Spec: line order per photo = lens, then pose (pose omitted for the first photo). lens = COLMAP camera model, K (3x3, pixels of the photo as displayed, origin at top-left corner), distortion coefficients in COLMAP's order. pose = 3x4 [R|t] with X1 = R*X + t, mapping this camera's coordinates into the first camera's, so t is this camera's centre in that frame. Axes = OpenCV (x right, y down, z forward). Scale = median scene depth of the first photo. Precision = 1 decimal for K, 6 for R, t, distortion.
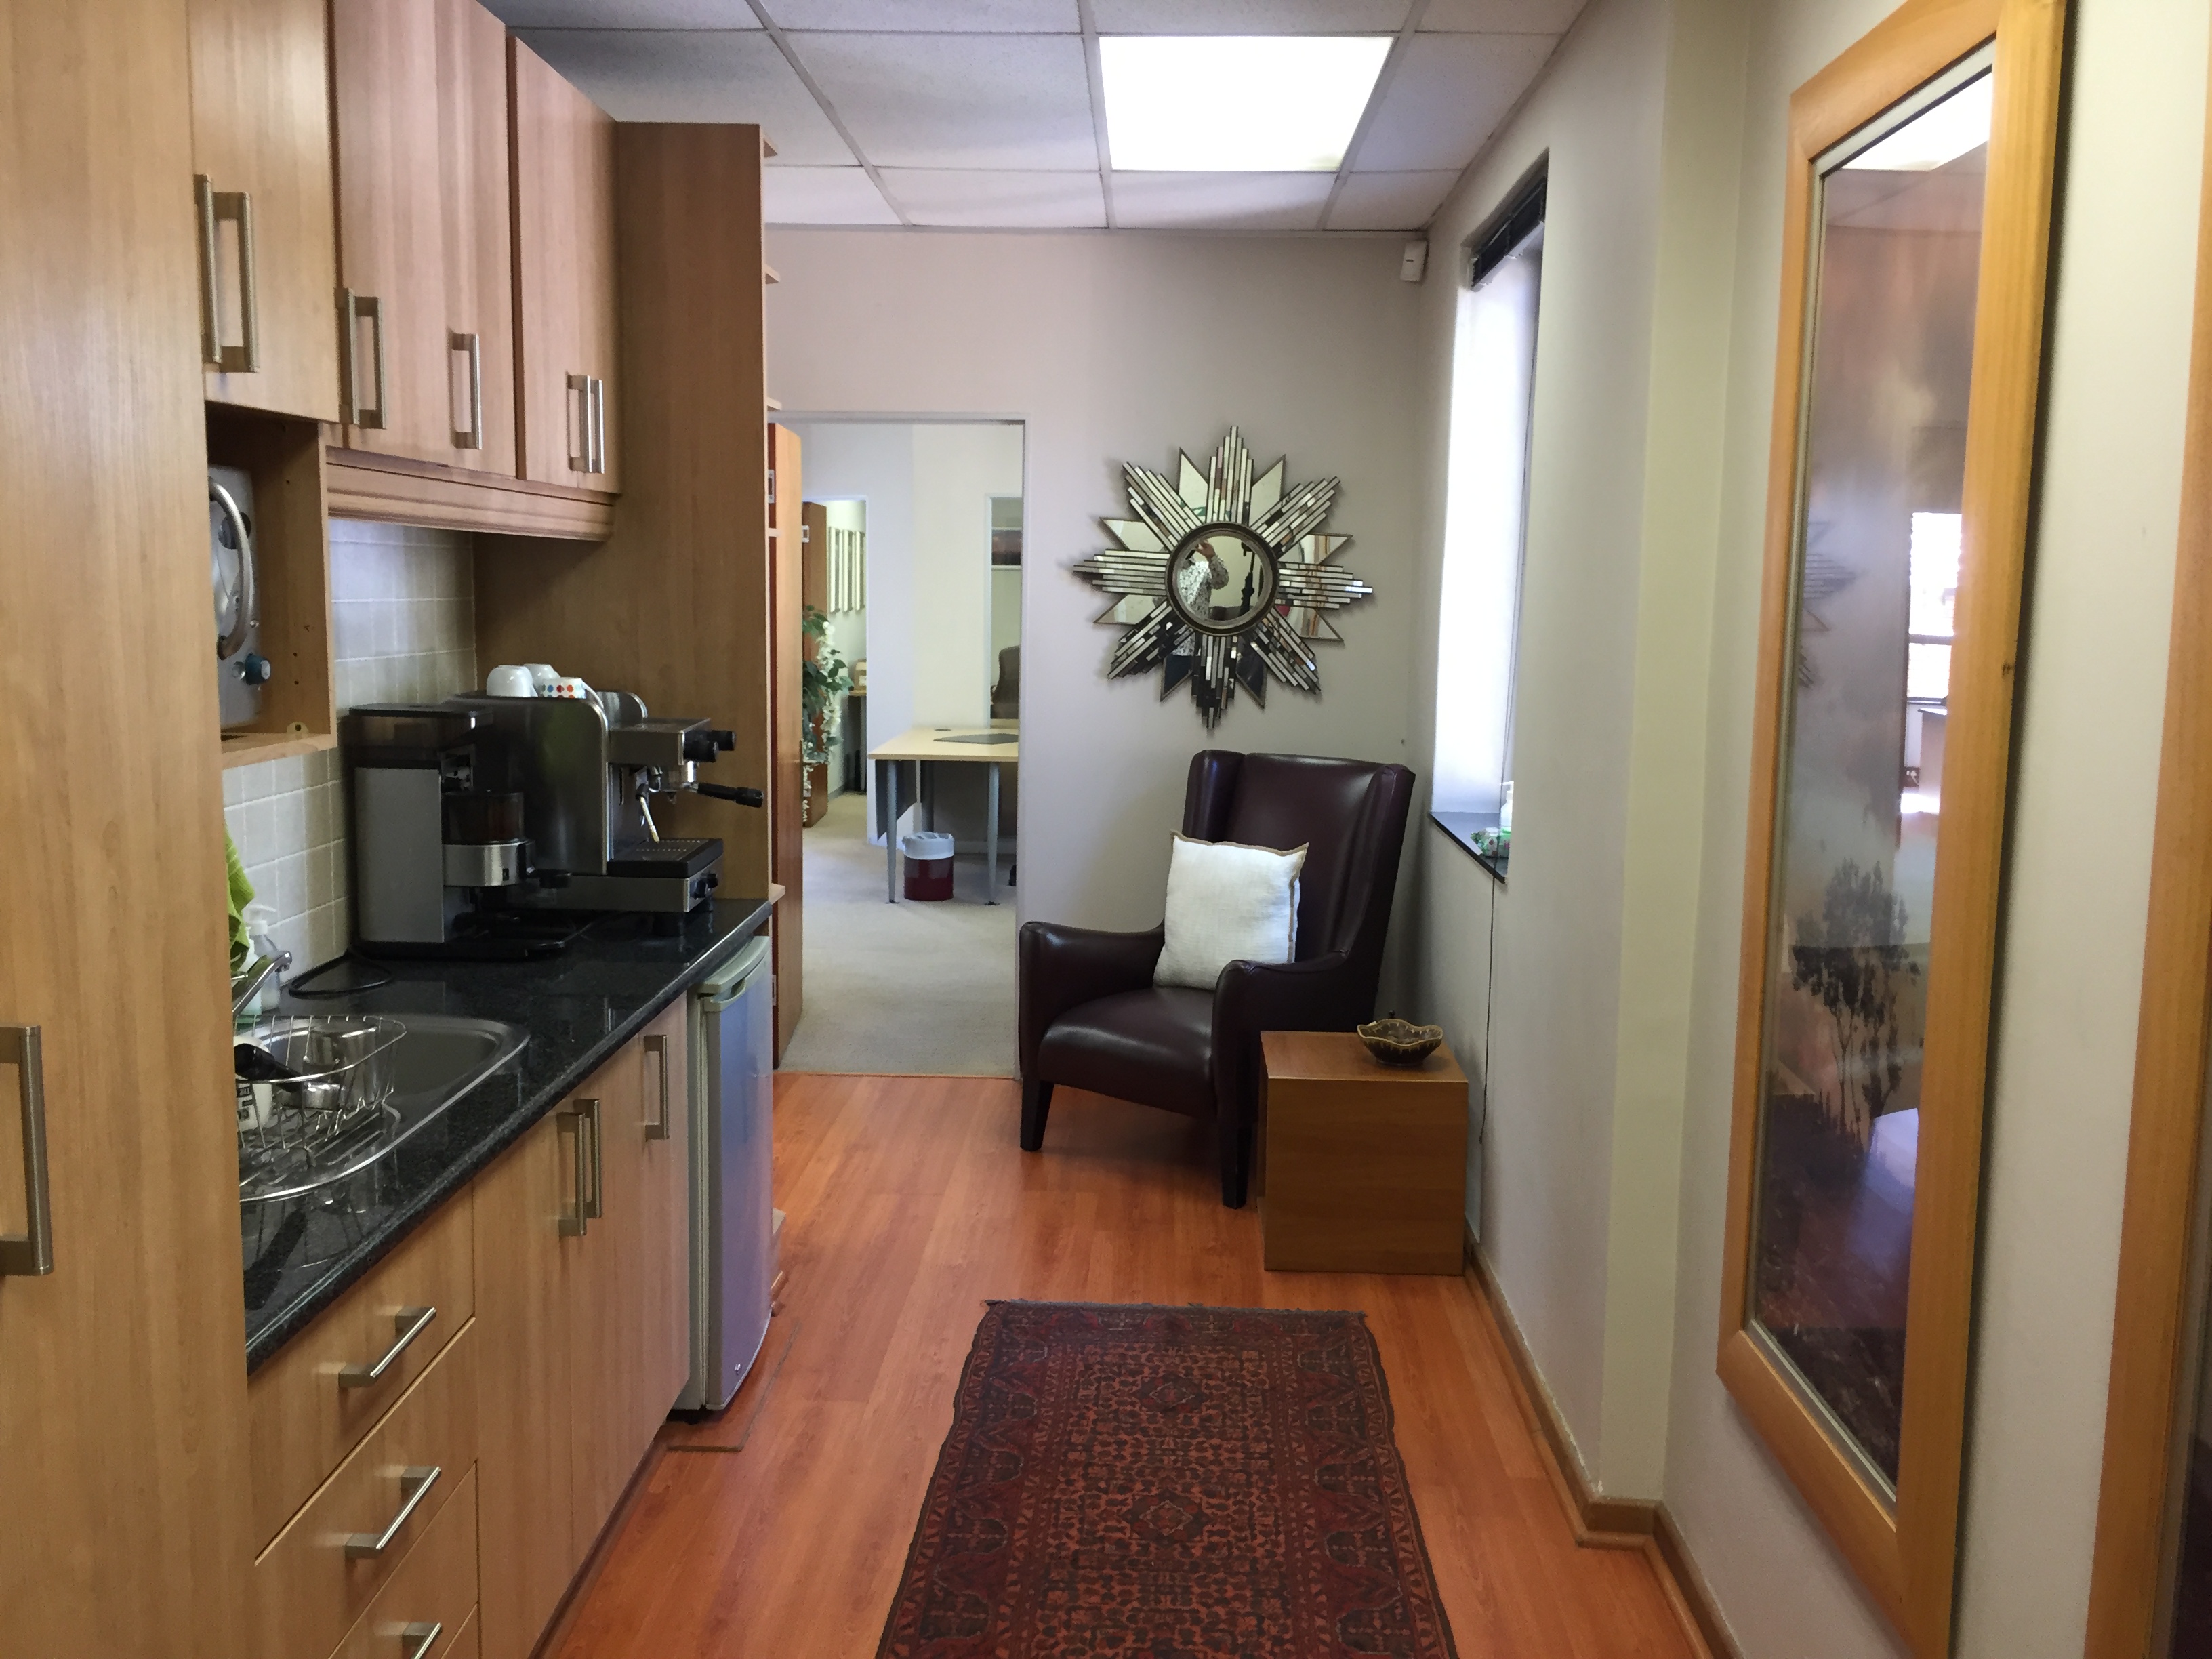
lens RADIAL K [[1885.1, 0, 1106.0], [0, 1885.1, 829.5], [0, 0, 1]] dist [0.102999, -0.165991]
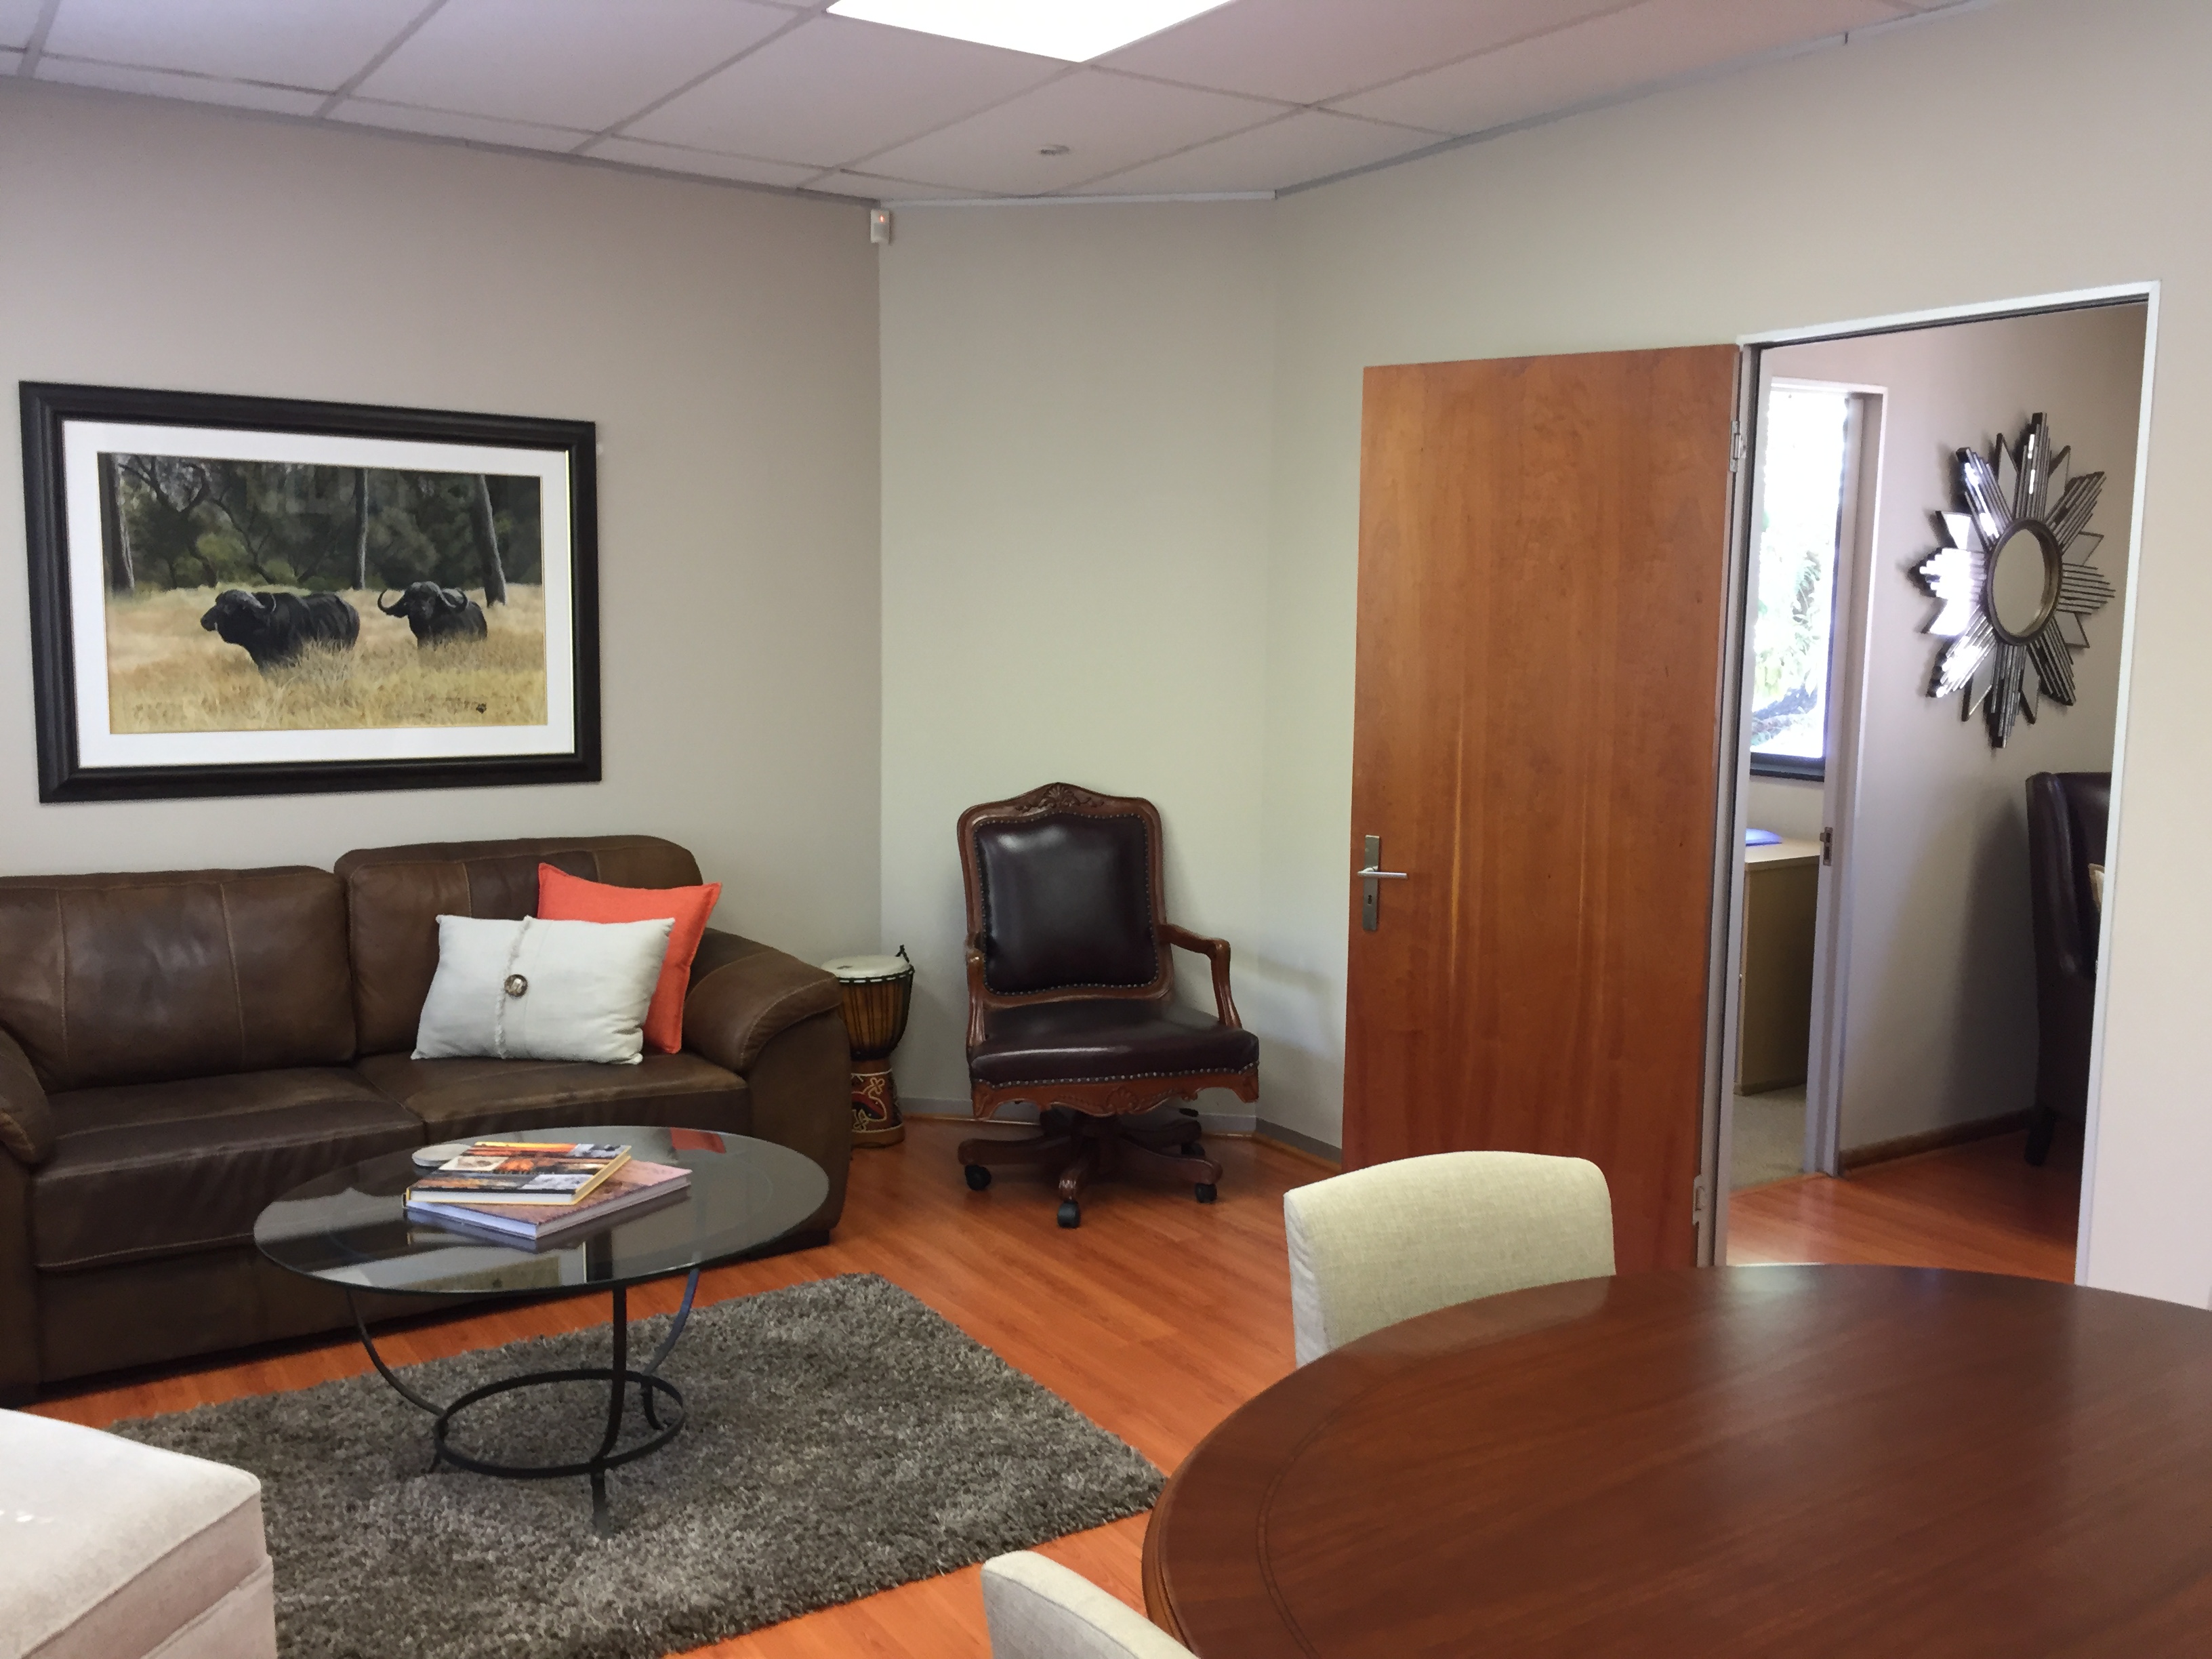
lens RADIAL K [[1885.1, 0, 1106.0], [0, 1885.1, 829.5], [0, 0, 1]] dist [0.102999, -0.165991]
pose [[0.829804, -0.073104, 0.553246, -0.697793], [0.072886, 0.997088, 0.022430, -0.058463], [-0.553275, 0.021711, 0.832716, 0.420892]]
